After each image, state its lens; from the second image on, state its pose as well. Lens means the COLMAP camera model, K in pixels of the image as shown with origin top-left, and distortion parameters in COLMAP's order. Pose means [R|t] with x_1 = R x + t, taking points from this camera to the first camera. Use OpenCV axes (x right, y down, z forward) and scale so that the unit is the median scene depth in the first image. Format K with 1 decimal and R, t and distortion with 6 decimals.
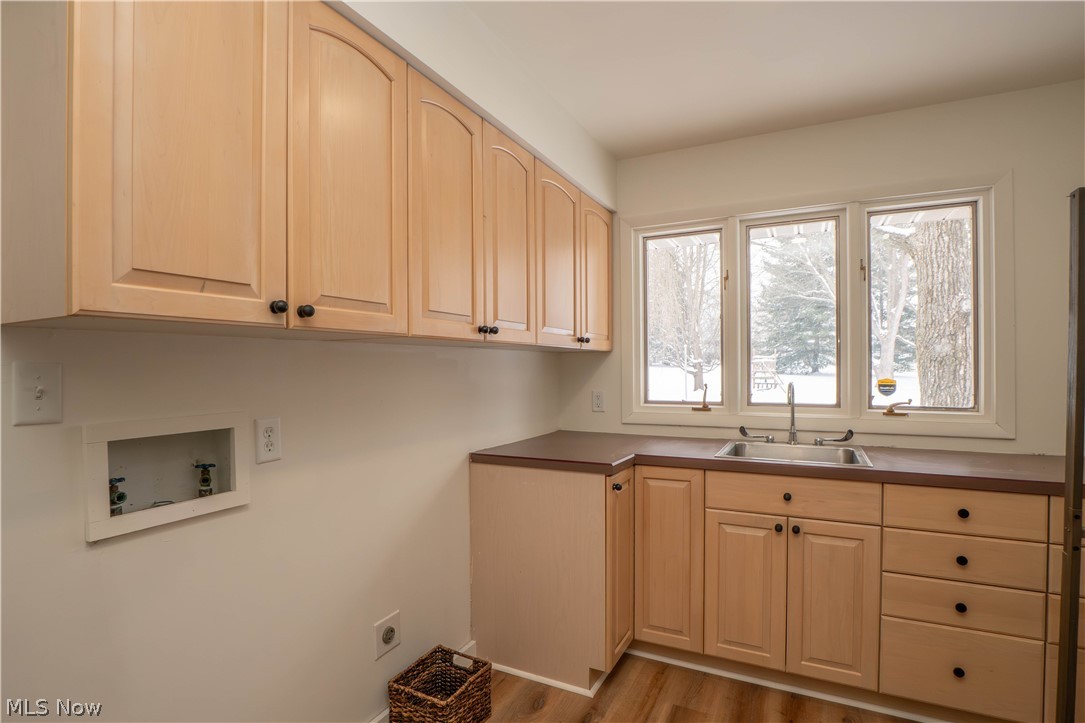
lens RADIAL K [[557.4, 0, 540.4], [0, 557.4, 376.7], [0, 0, 1]] dist [-0.024448, 0.000092]
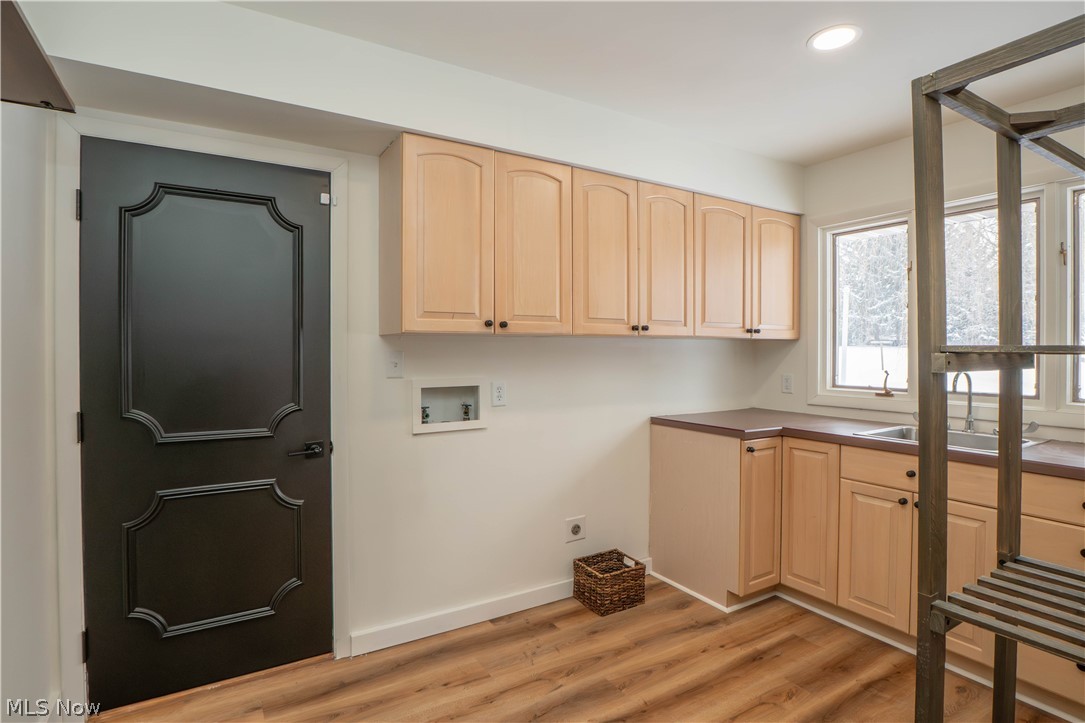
lens RADIAL K [[548.2, 0, 542.5], [0, 548.2, 361.5], [0, 0, 1]] dist [-0.000569, -0.000414]
pose [[0.863379, 0.018987, -0.504199, 0.346157], [-0.015813, 0.999819, 0.010574, -0.006886], [0.504308, -0.001157, 0.863523, -0.301301]]
